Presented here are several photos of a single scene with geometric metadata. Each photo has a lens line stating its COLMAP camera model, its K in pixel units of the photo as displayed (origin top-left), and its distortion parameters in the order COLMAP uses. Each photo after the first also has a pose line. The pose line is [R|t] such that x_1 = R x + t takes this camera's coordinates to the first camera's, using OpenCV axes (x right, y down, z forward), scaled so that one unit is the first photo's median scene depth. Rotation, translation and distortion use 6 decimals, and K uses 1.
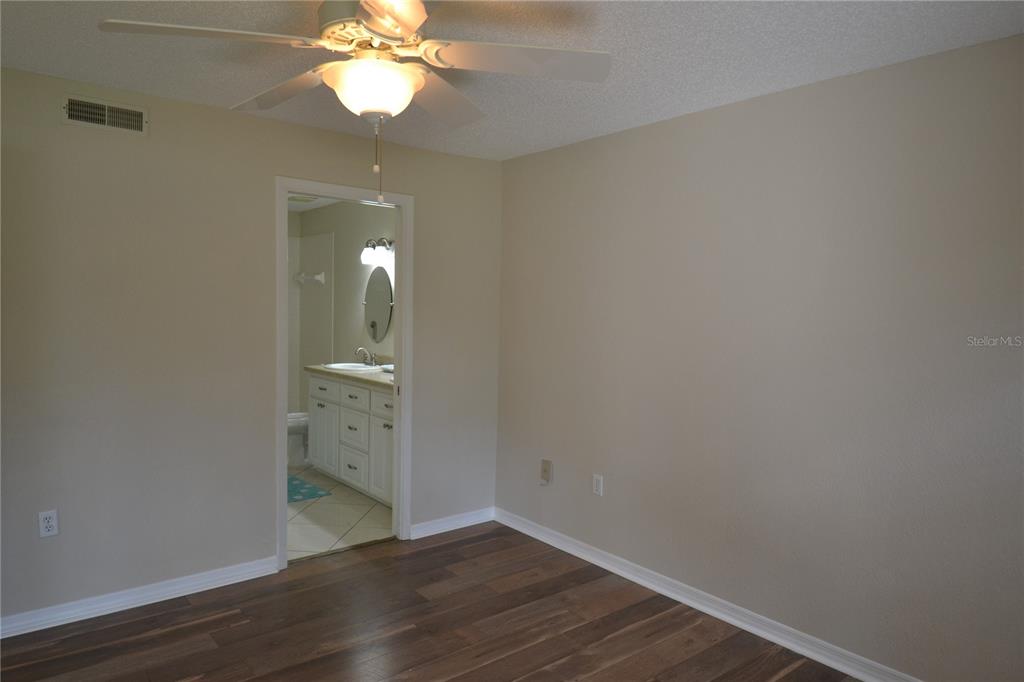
lens RADIAL K [[662.7, 0, 509.5], [0, 662.7, 339.3], [0, 0, 1]] dist [0.044578, -0.050417]
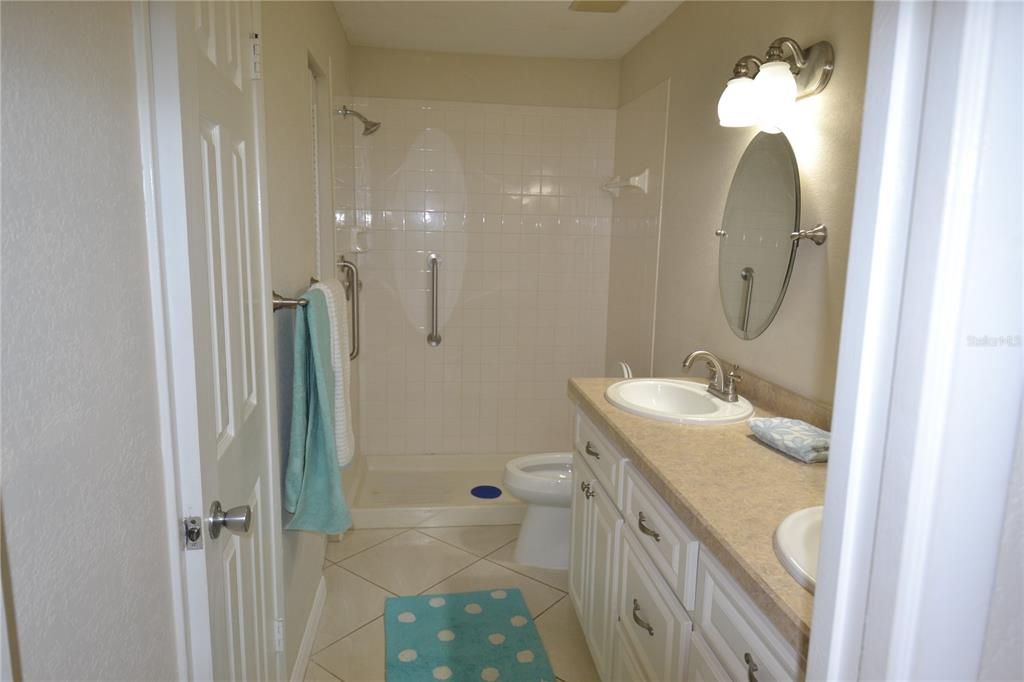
lens RADIAL K [[662.7, 0, 509.5], [0, 662.7, 339.3], [0, 0, 1]] dist [0.044578, -0.050417]
pose [[0.848833, 0.084445, -0.521873, -0.118605], [-0.031540, 0.993491, 0.109458, -0.032157], [0.527719, -0.076452, 0.845971, 0.624933]]
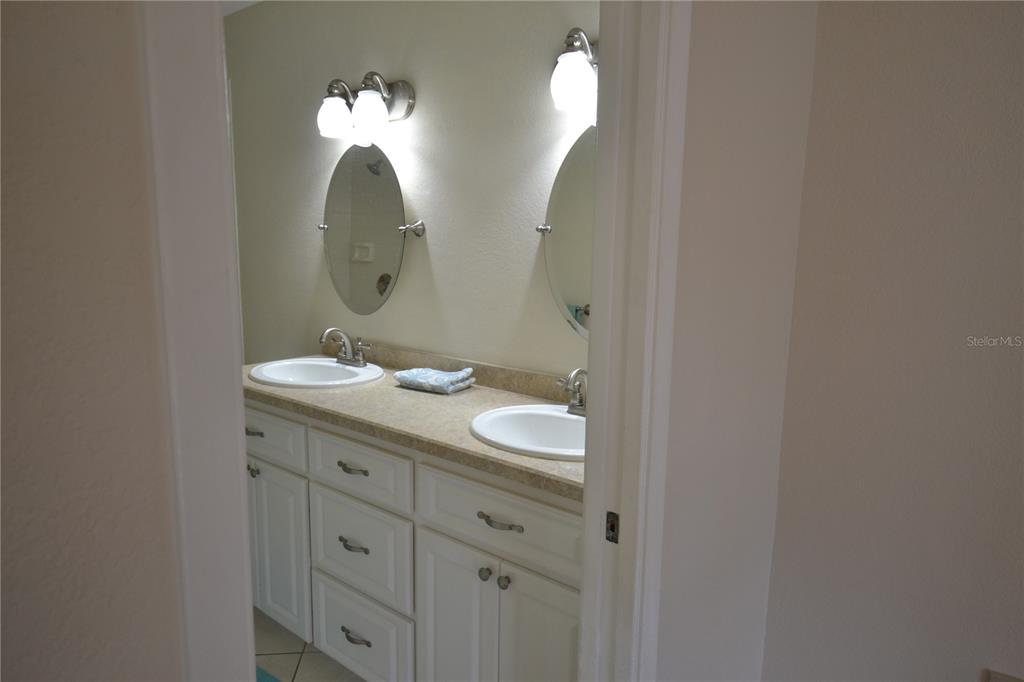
lens RADIAL K [[662.7, 0, 509.5], [0, 662.7, 339.3], [0, 0, 1]] dist [0.044578, -0.050417]
pose [[0.980241, -0.039192, 0.193886, -0.195176], [0.018200, 0.993887, 0.108890, -0.026136], [-0.196969, -0.103210, 0.974962, 0.545405]]
